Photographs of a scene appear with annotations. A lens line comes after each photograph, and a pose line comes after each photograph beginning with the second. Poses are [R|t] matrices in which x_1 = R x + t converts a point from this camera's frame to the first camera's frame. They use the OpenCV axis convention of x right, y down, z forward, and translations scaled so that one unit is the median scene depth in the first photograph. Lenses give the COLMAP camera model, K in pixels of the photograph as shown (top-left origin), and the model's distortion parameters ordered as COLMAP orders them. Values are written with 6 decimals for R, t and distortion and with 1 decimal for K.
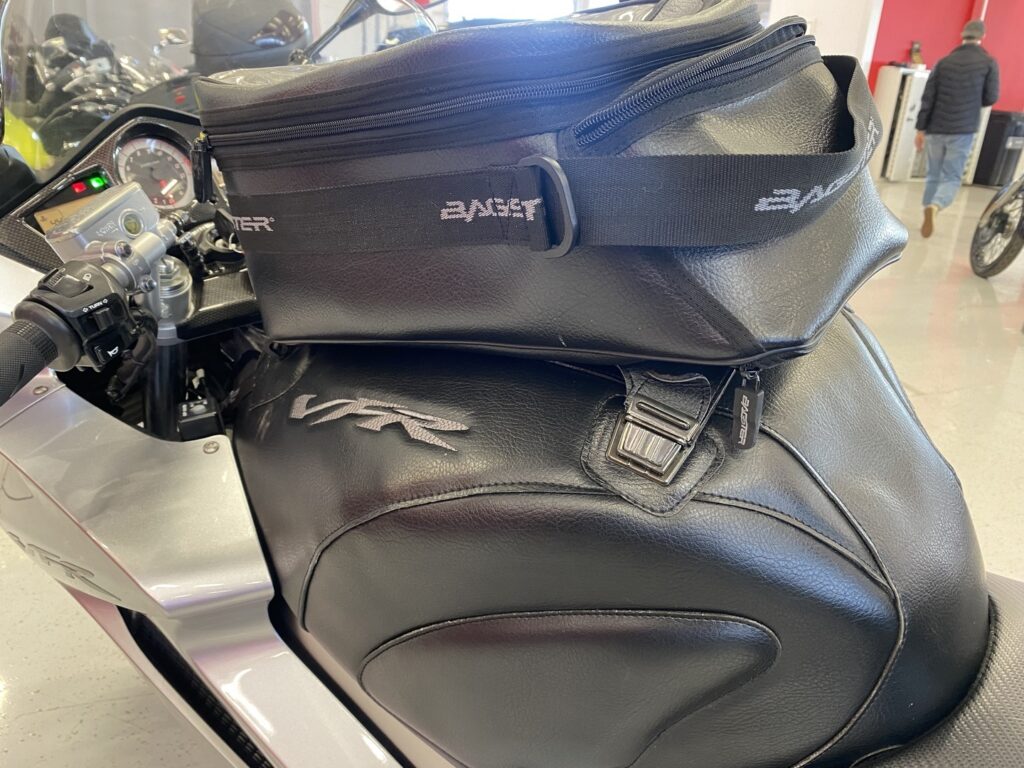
lens RADIAL K [[771.3, 0, 512.0], [0, 771.3, 384.0], [0, 0, 1]] dist [-0.000236, 0.000125]
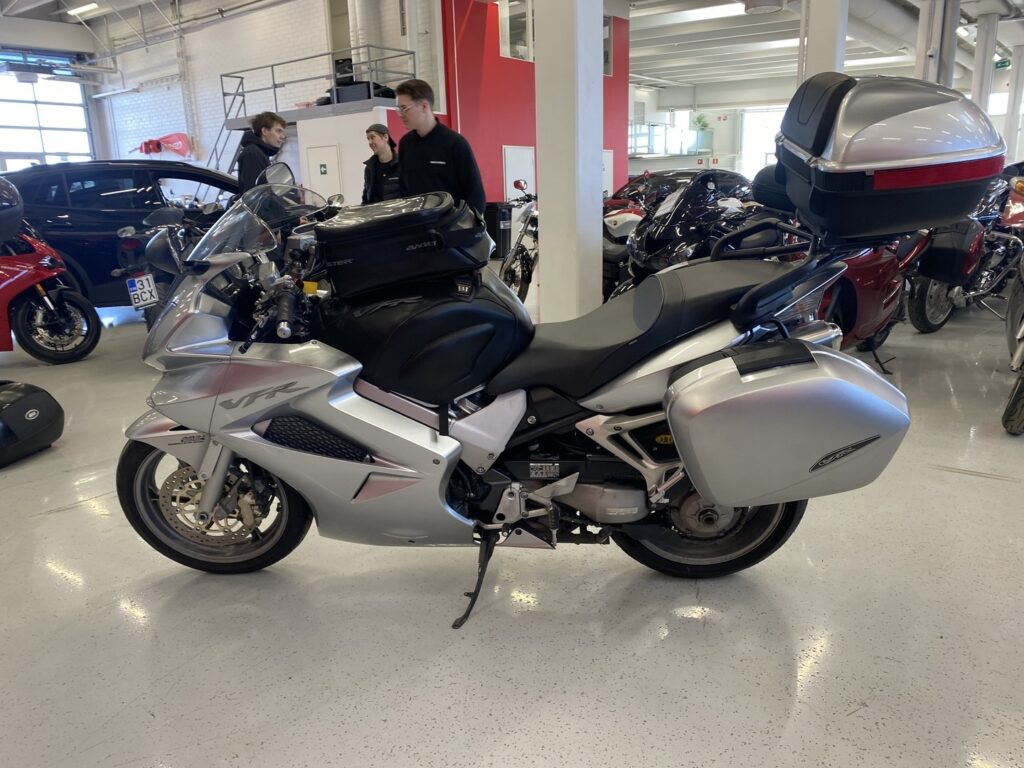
lens RADIAL K [[771.3, 0, 512.0], [0, 771.3, 384.0], [0, 0, 1]] dist [-0.000236, 0.000125]
pose [[0.838408, -0.197106, 0.508155, -0.315938], [0.263121, 0.962855, -0.060647, 0.151744], [-0.477325, 0.184553, 0.859128, -0.470586]]
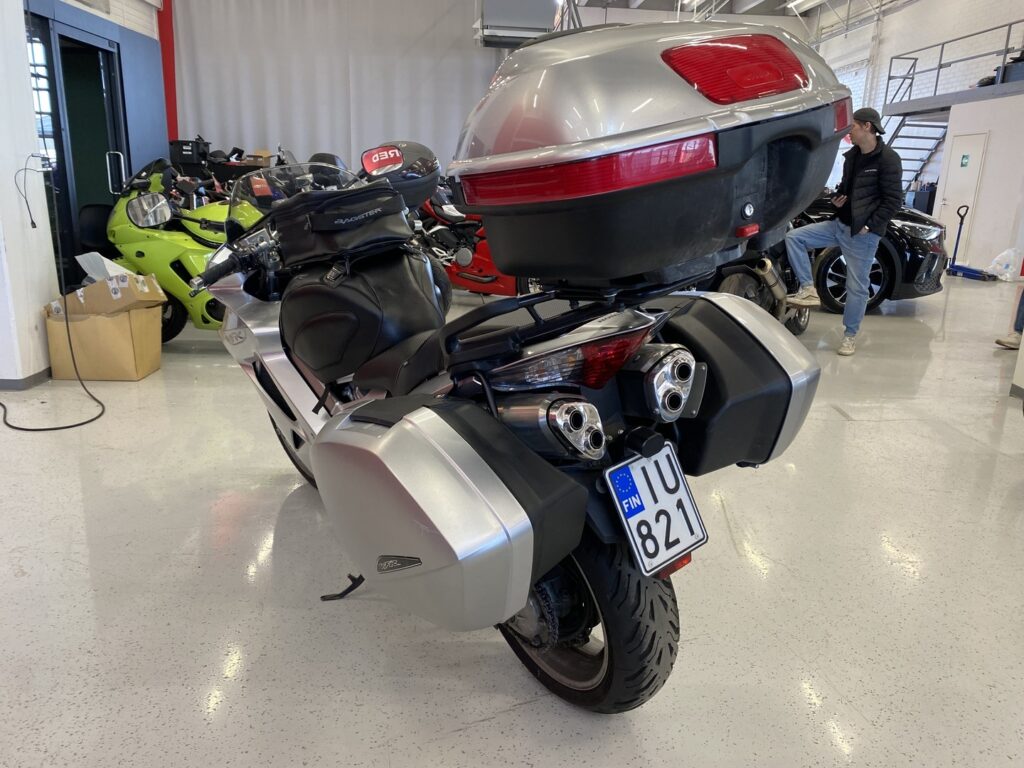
lens RADIAL K [[771.3, 0, 512.0], [0, 771.3, 384.0], [0, 0, 1]] dist [-0.000236, 0.000125]
pose [[0.957721, 0.062023, -0.280933, 0.390995], [-0.098434, 0.988194, -0.117401, 0.178800], [0.270335, 0.140090, 0.952520, -0.476146]]
